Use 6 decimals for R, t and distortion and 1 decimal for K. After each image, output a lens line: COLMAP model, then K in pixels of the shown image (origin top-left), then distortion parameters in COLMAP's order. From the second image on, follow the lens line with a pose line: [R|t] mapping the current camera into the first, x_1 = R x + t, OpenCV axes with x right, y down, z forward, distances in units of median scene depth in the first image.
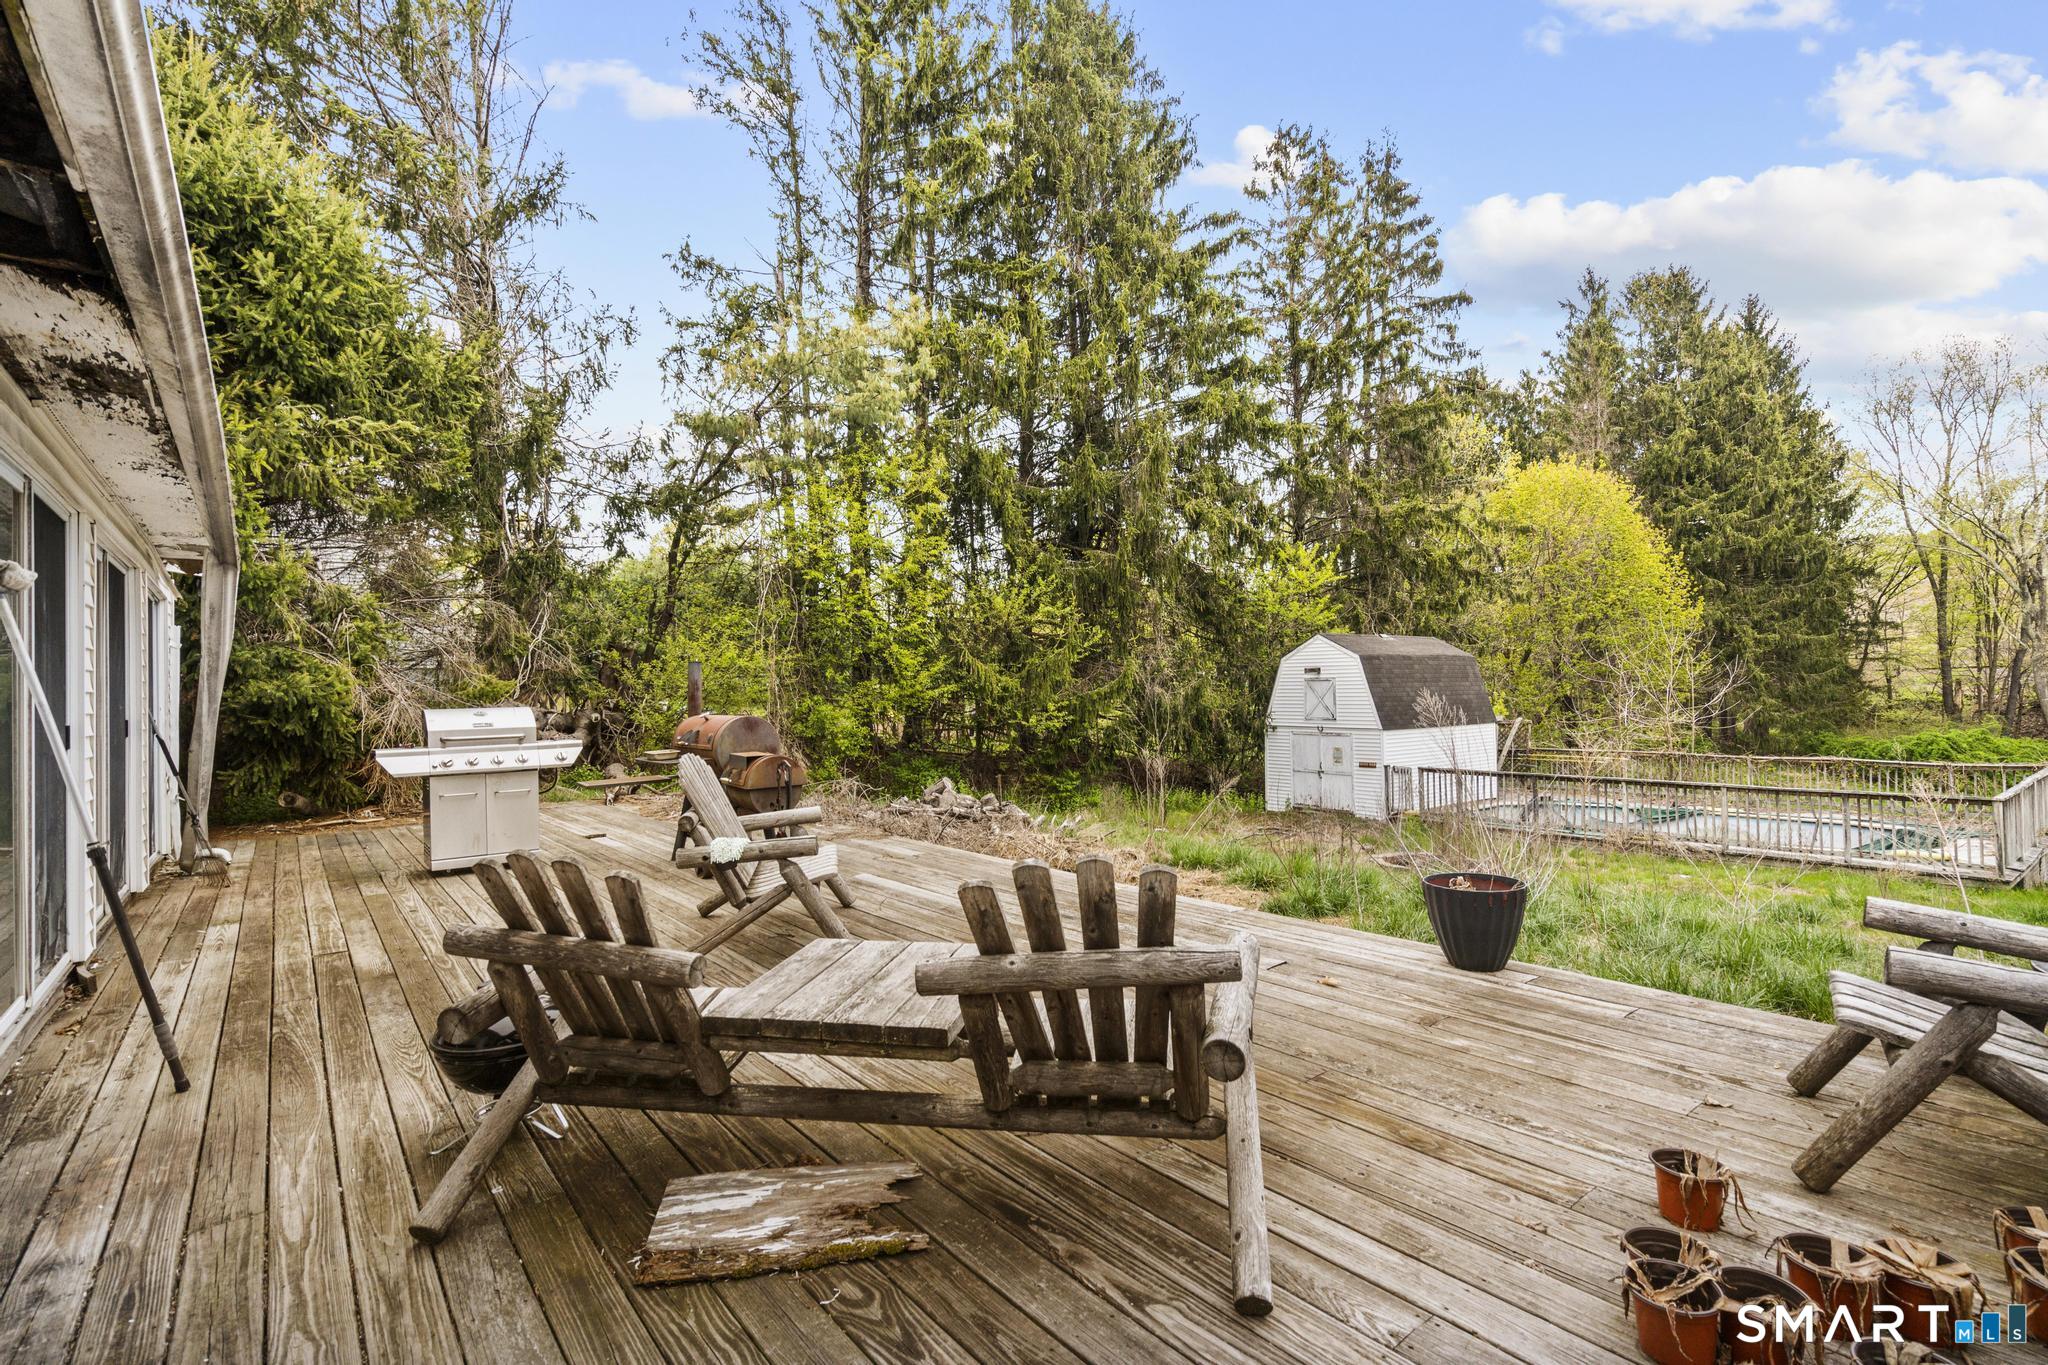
lens RADIAL K [[922.7, 0, 1034.9], [0, 922.7, 679.6], [0, 0, 1]] dist [-0.002527, 0.002464]
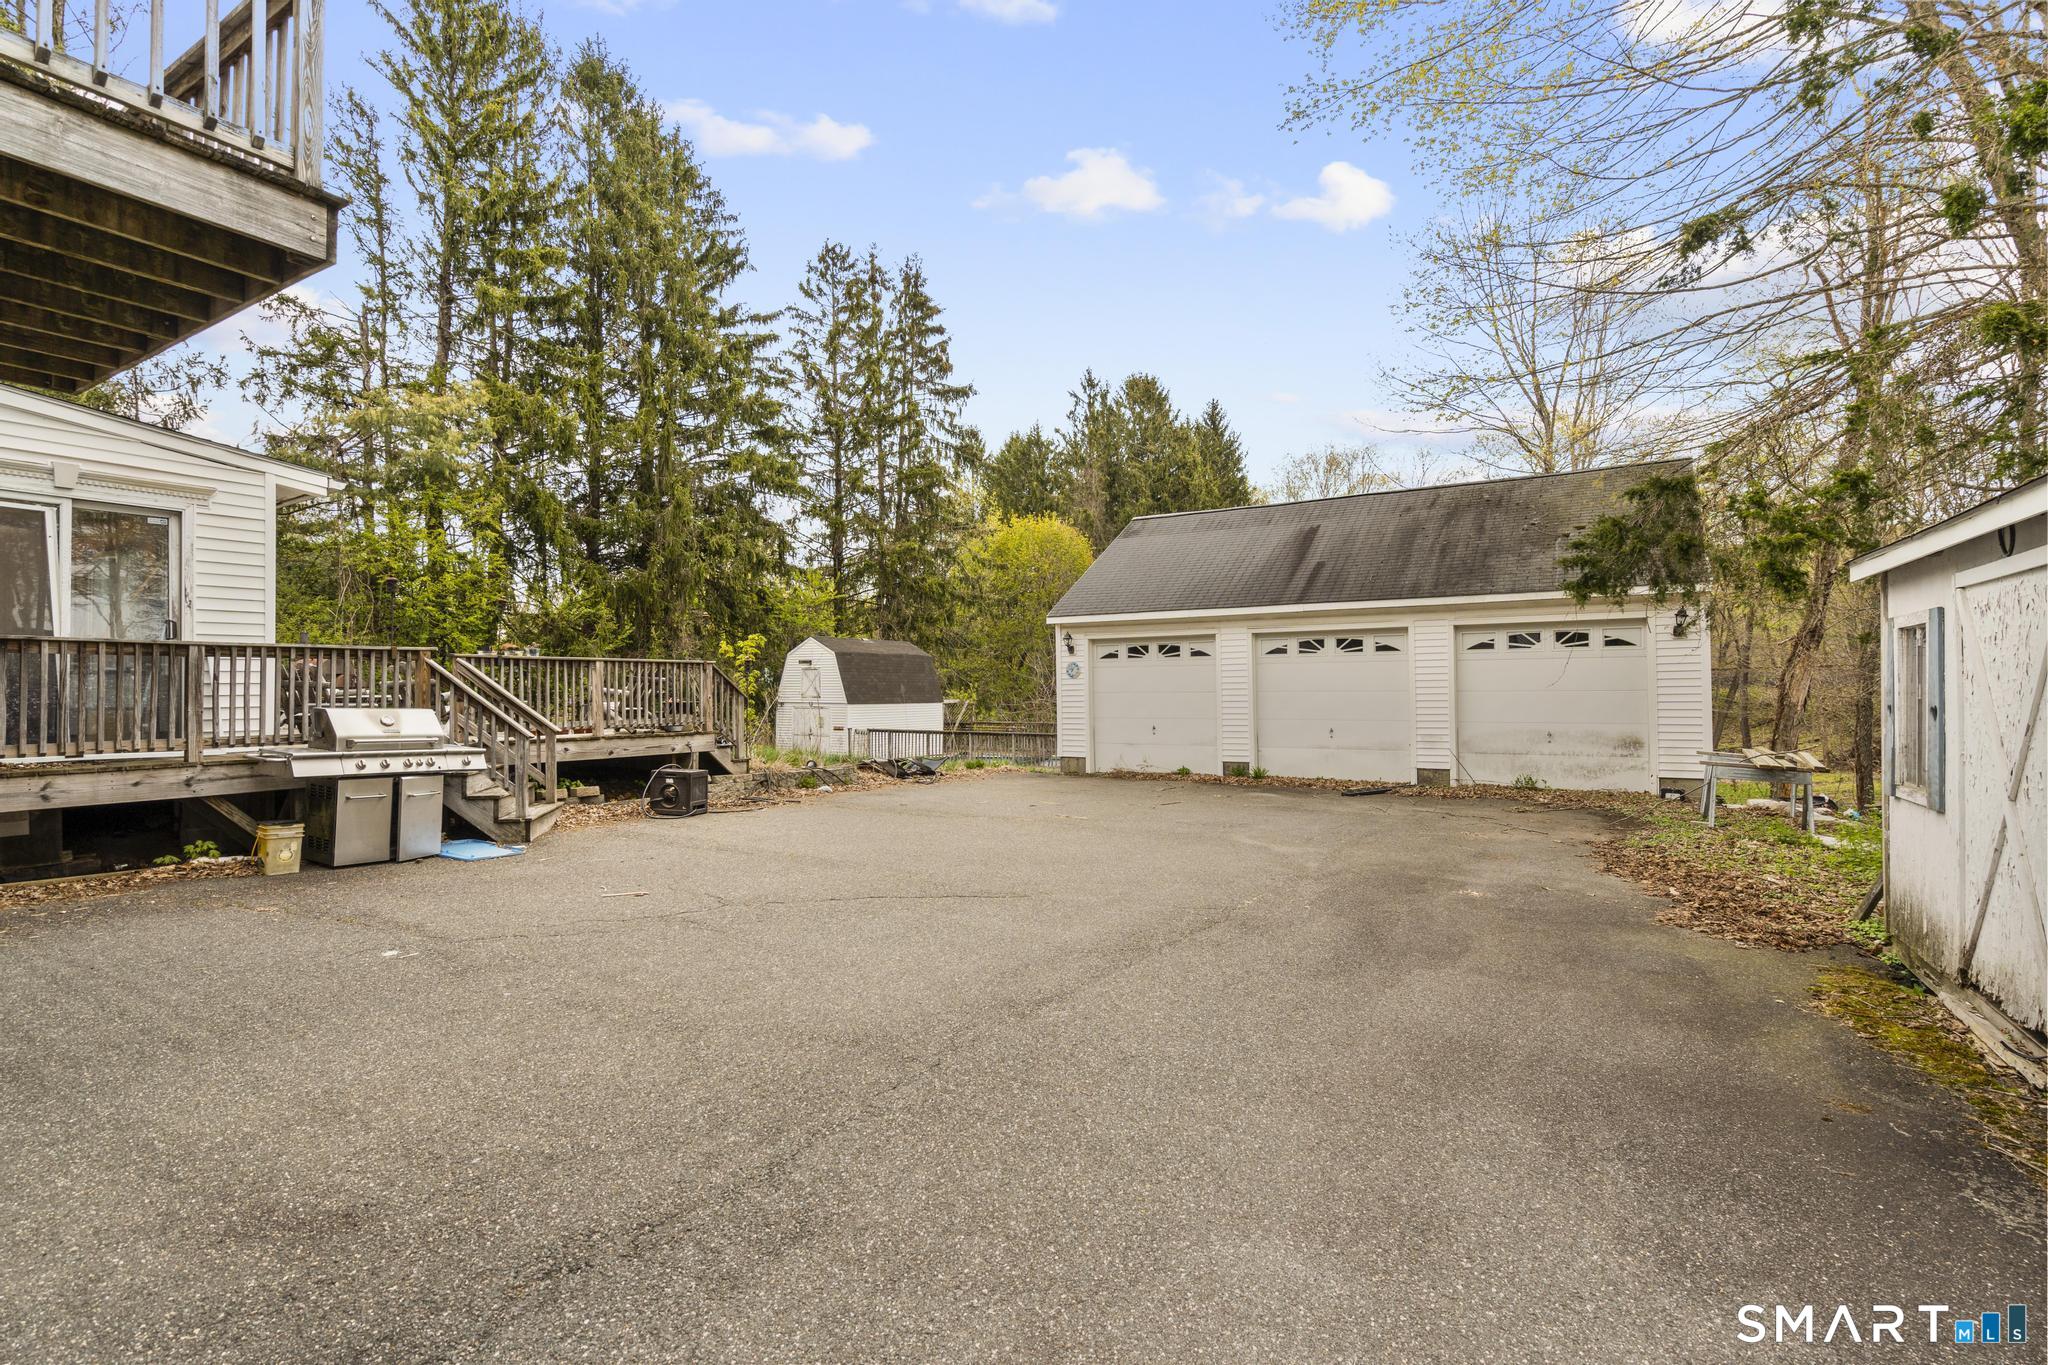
lens RADIAL K [[922.7, 0, 1028.9], [0, 922.7, 678.2], [0, 0, 1]] dist [-0.002527, 0.002464]
pose [[0.934816, 0.021918, 0.354456, 0.114686], [-0.022053, 0.999750, -0.003661, 0.012259], [-0.354448, -0.004395, 0.935066, -0.421379]]
